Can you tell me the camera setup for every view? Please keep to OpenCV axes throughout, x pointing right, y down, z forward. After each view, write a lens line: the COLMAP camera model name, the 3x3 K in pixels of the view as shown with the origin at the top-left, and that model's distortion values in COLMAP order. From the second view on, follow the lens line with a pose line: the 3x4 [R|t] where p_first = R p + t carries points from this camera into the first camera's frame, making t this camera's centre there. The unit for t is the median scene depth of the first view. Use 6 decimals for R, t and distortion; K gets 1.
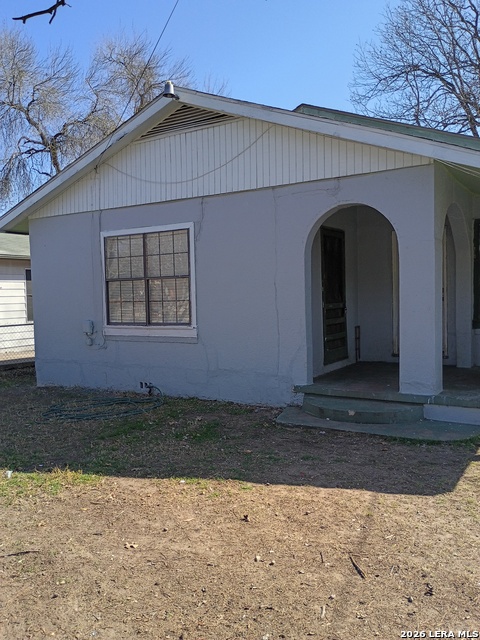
lens RADIAL K [[546.8, 0, 240.0], [0, 546.8, 320.0], [0, 0, 1]] dist [0.033713, -0.005327]
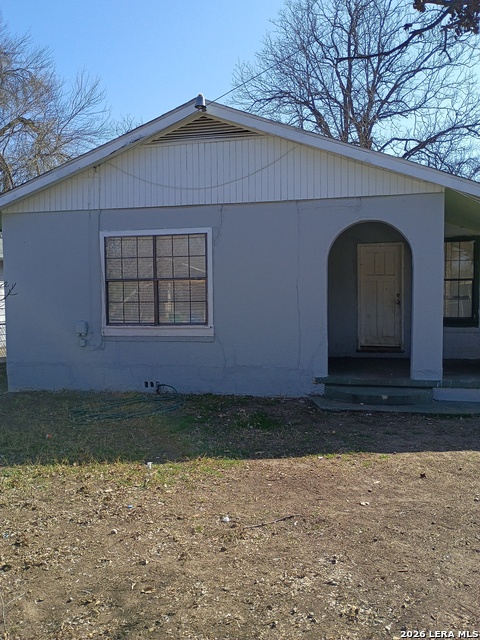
lens RADIAL K [[546.8, 0, 240.0], [0, 546.8, 320.0], [0, 0, 1]] dist [0.033713, -0.005327]
pose [[0.949224, 0.000333, 0.314601, -0.373798], [0.002925, 0.999947, -0.009883, 0.011234], [-0.314588, 0.010302, 0.949172, -0.020643]]
